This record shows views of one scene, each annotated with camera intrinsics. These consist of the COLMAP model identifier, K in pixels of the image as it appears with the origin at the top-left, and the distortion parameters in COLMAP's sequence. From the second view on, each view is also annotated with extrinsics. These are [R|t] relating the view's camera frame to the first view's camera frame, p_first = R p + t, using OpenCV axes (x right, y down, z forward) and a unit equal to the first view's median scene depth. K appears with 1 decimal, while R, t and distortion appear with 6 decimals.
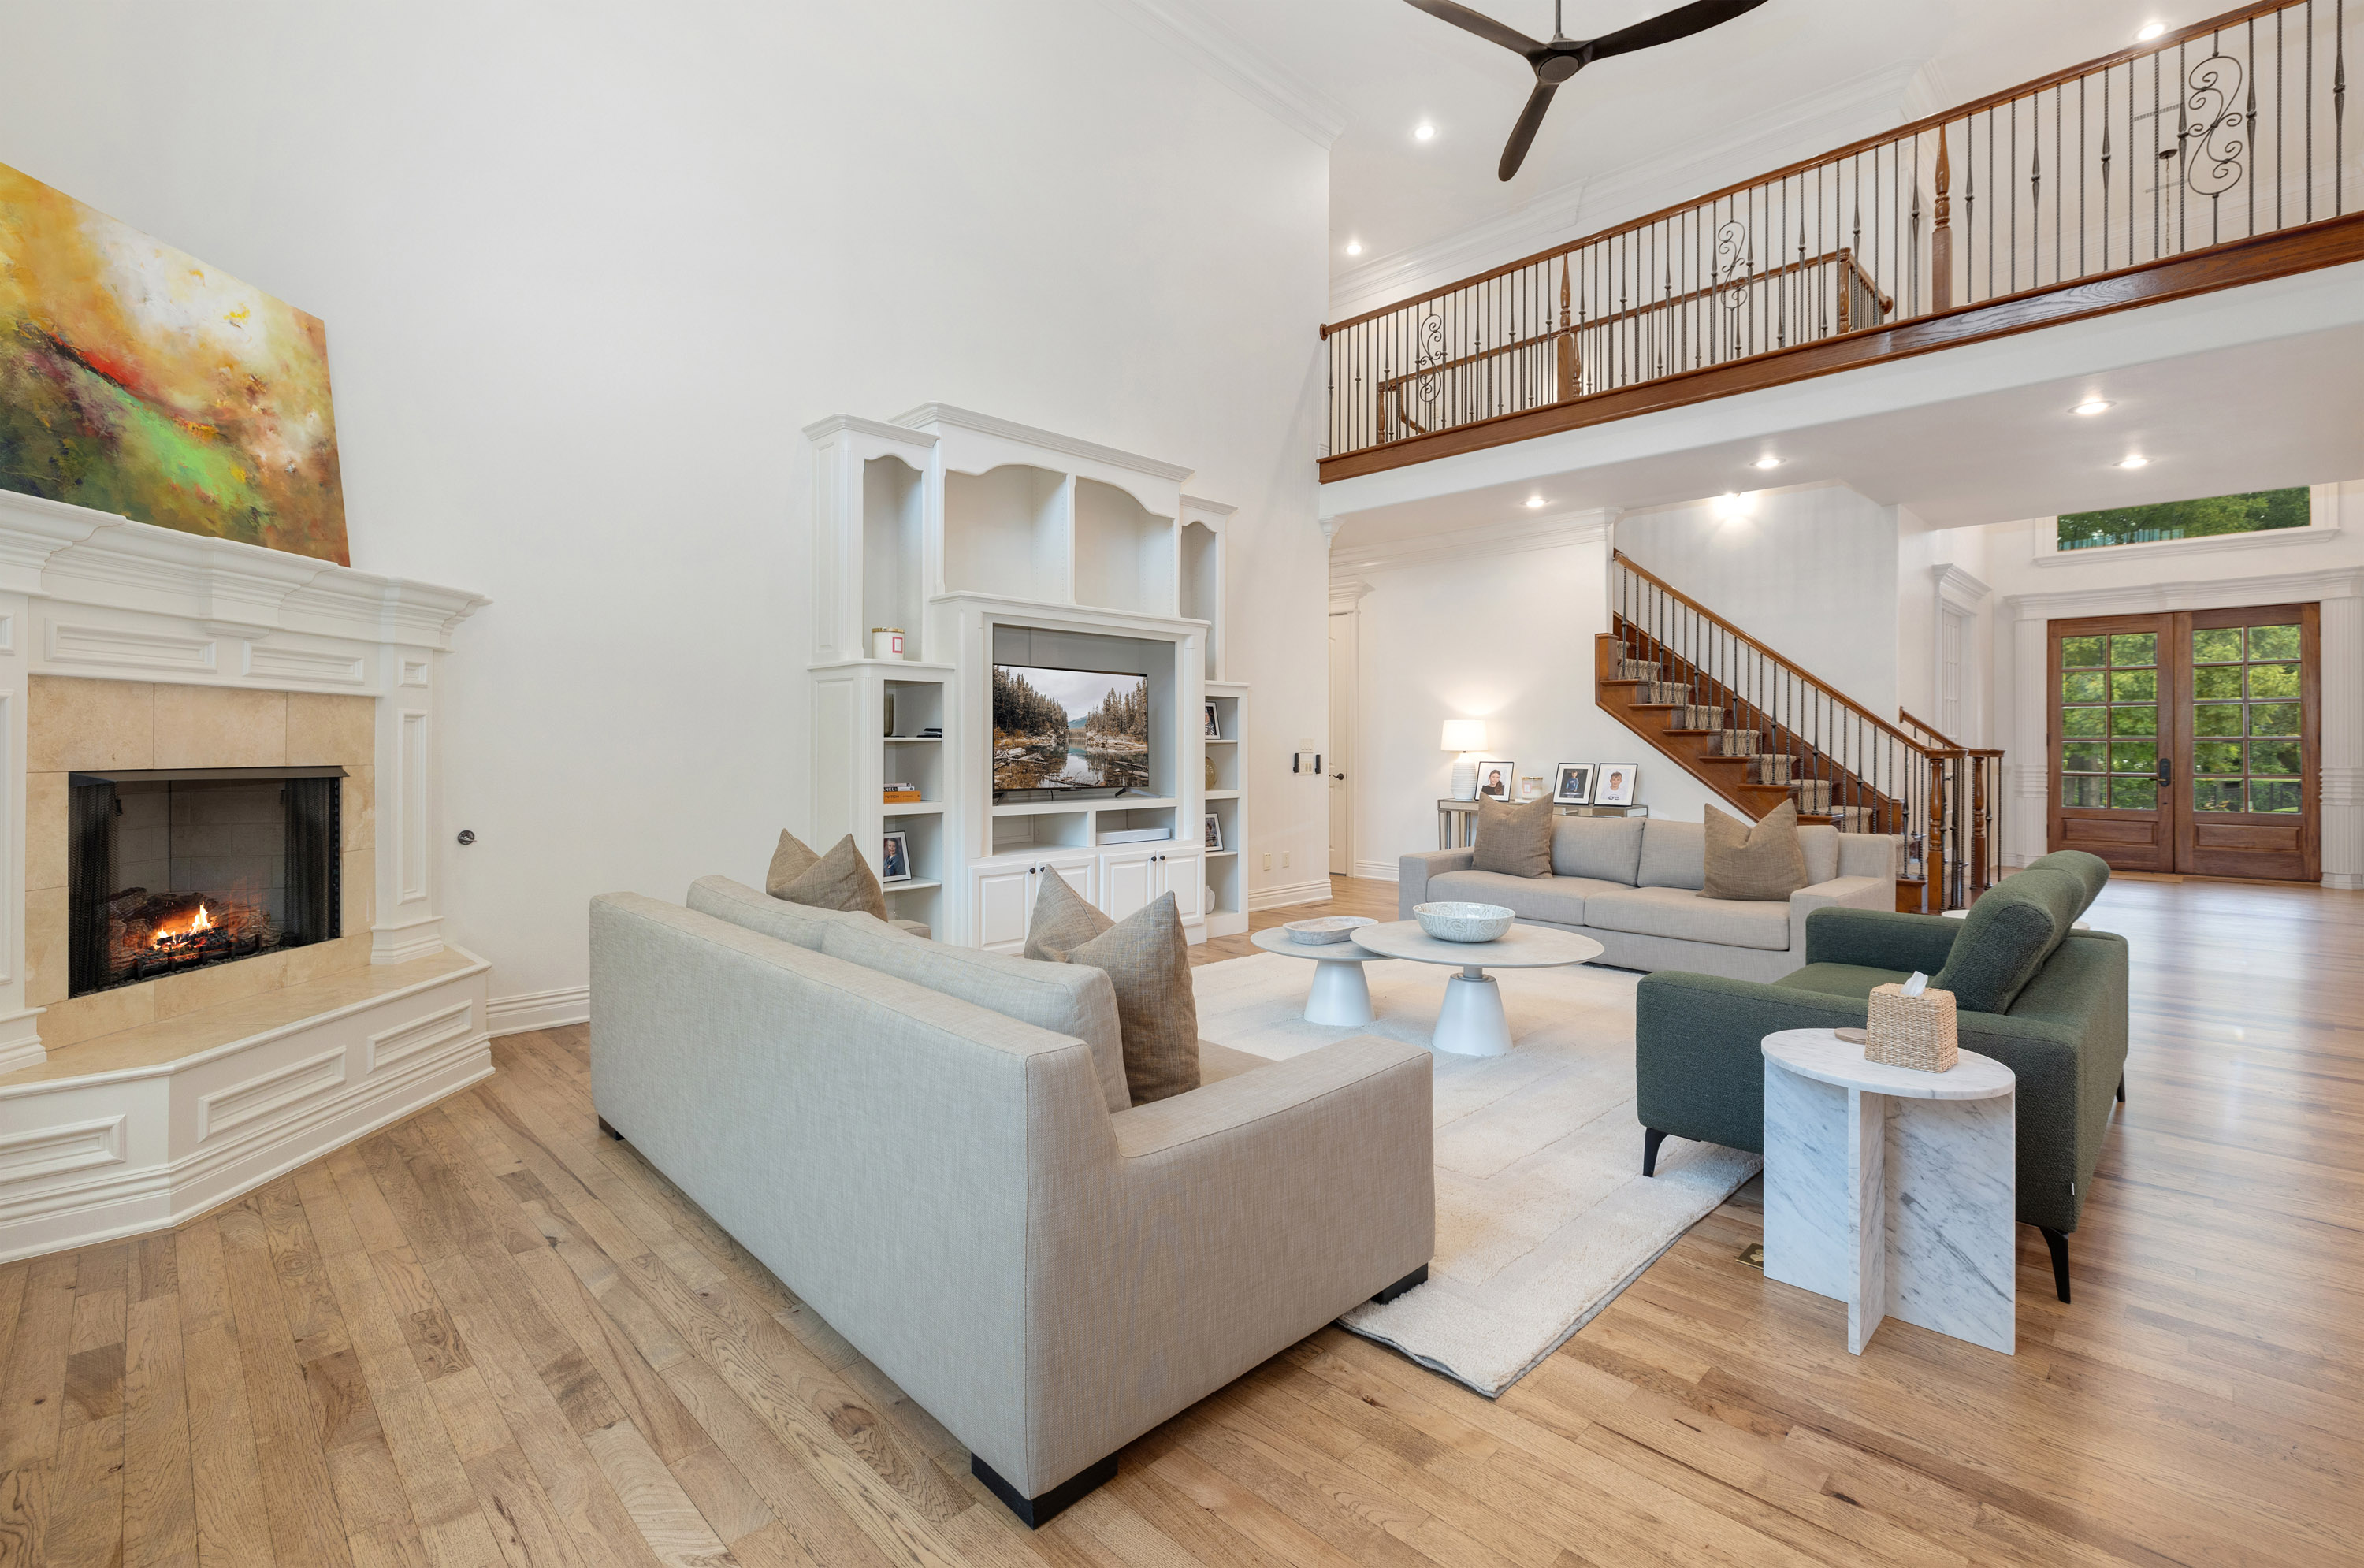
lens RADIAL K [[1039.8, 0, 1177.4], [0, 1039.8, 766.9], [0, 0, 1]] dist [-0.012152, -0.000240]
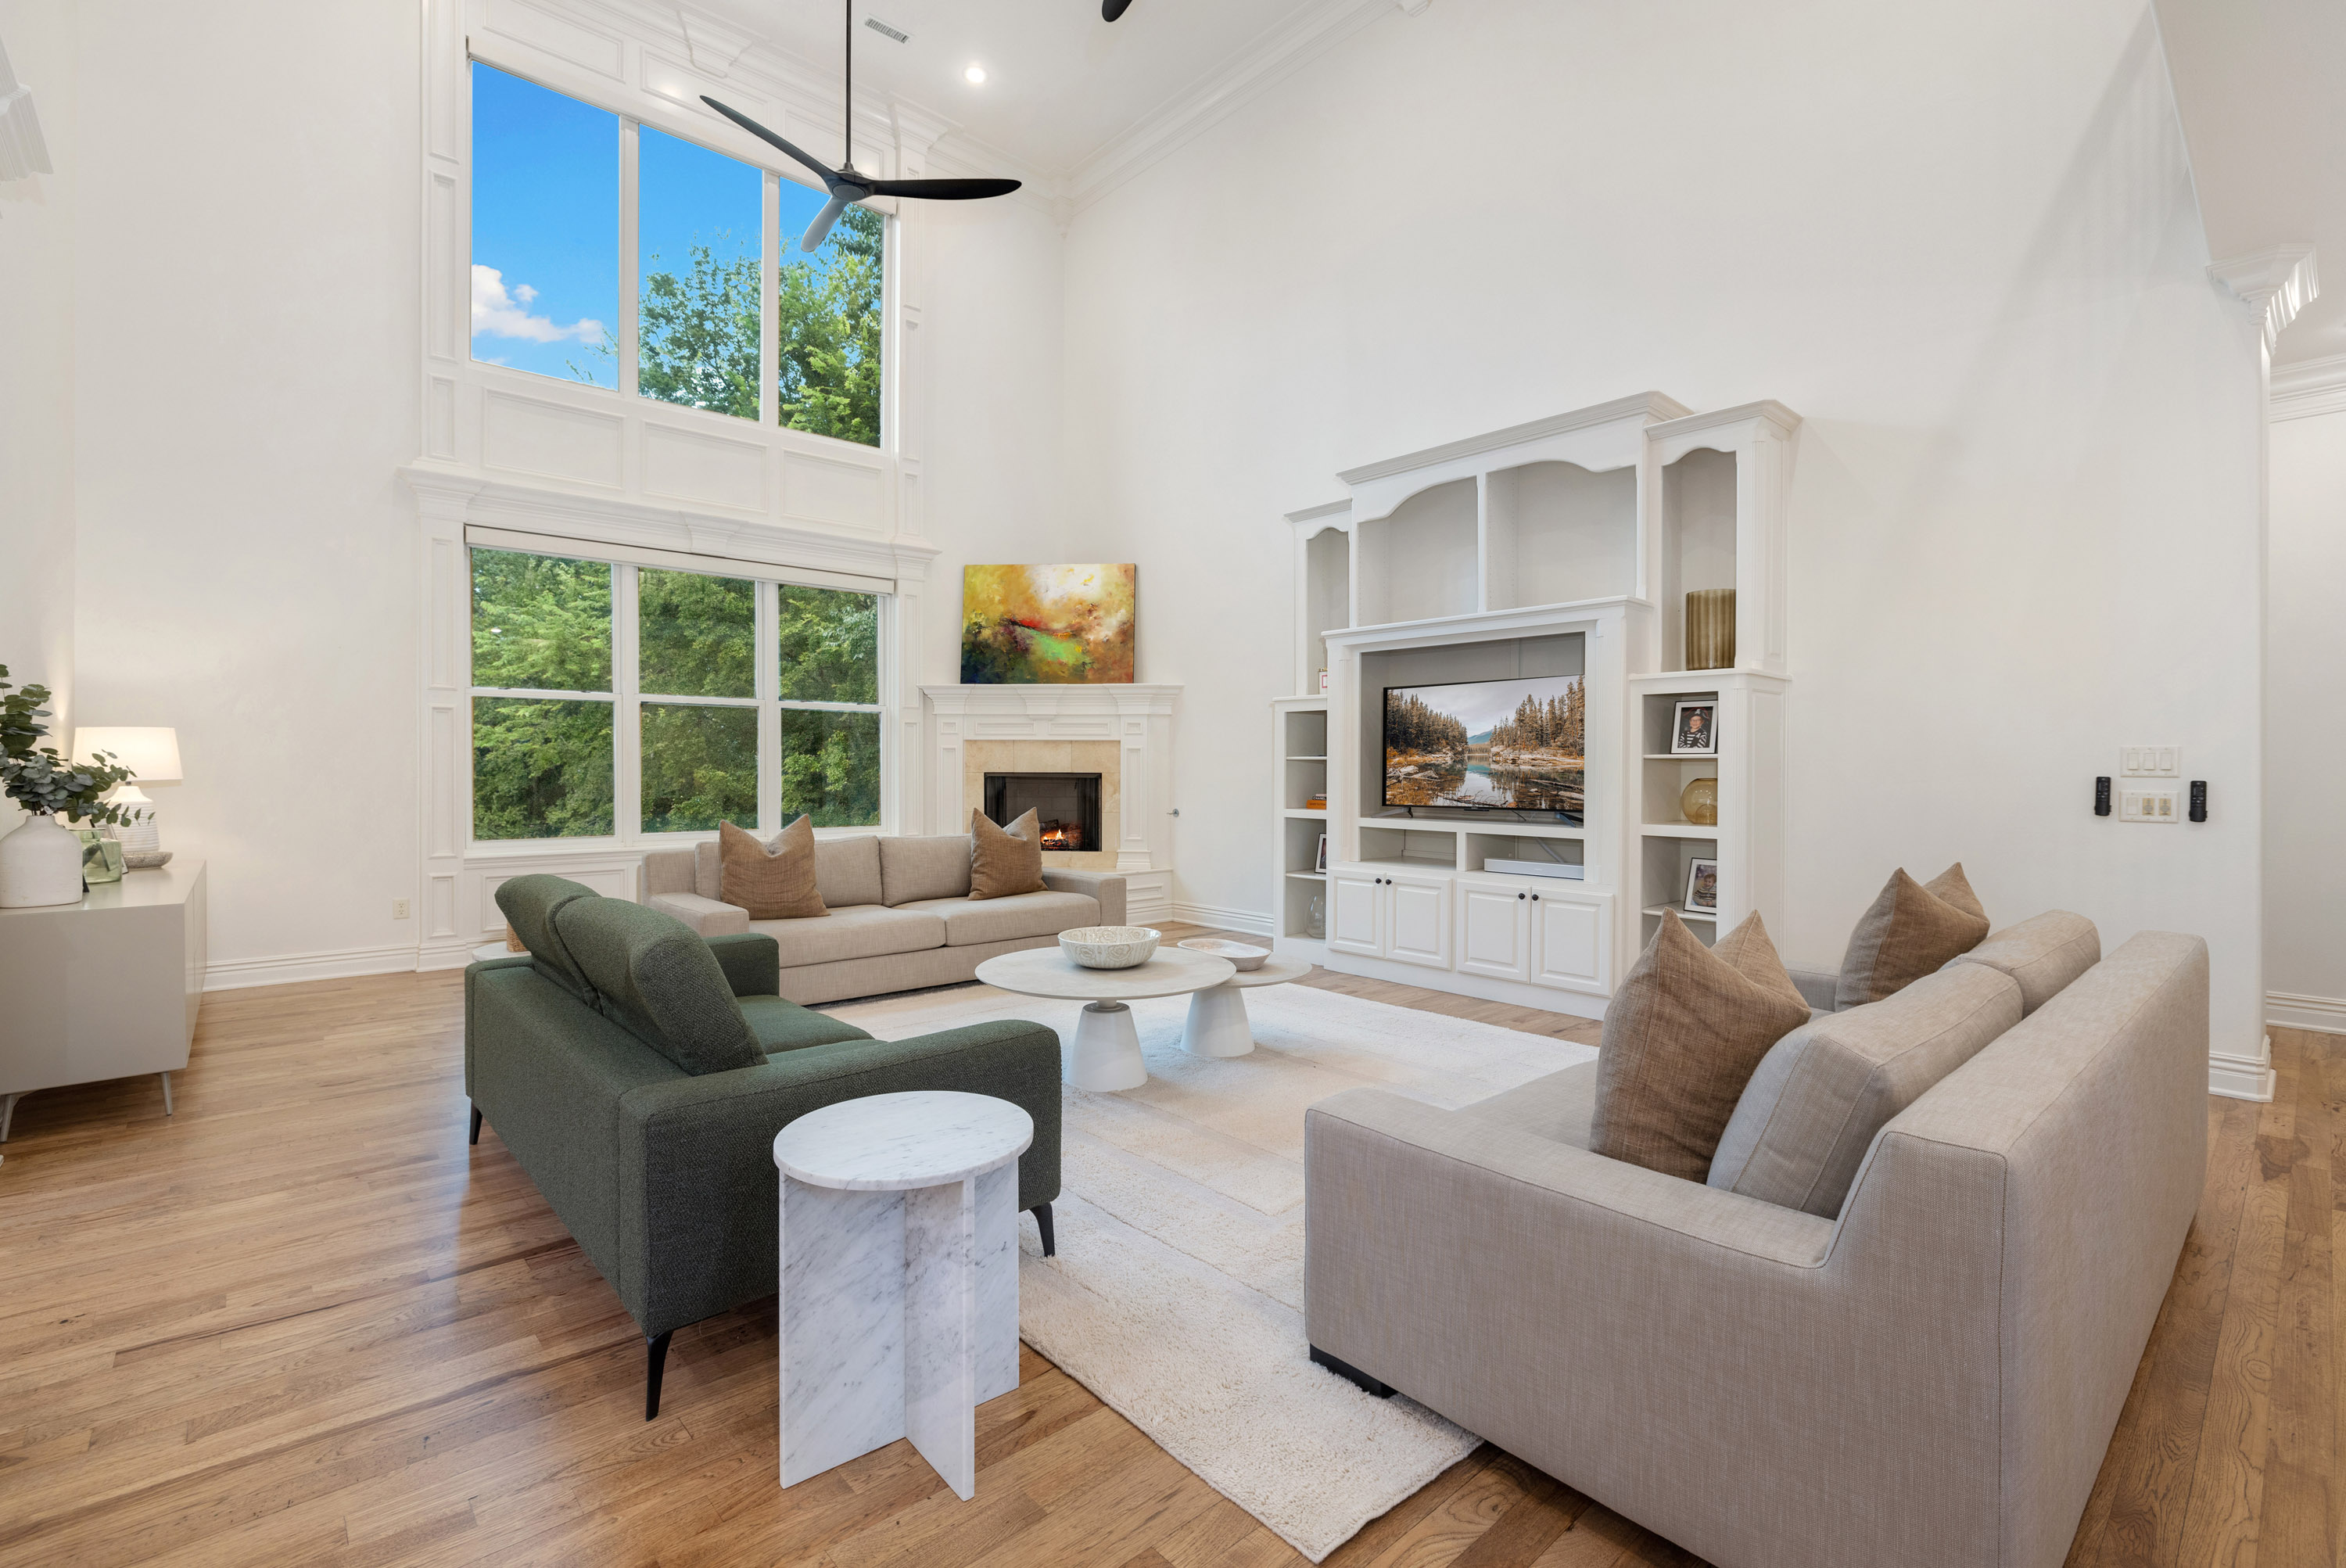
lens RADIAL K [[1060.8, 0, 1169.8], [0, 1060.8, 775.2], [0, 0, 1]] dist [-0.003446, -0.000151]
pose [[-0.052273, 0.005102, -0.998620, 0.925747], [-0.022208, 0.999734, 0.006271, -0.009568], [0.998386, 0.022505, -0.052145, 0.822792]]
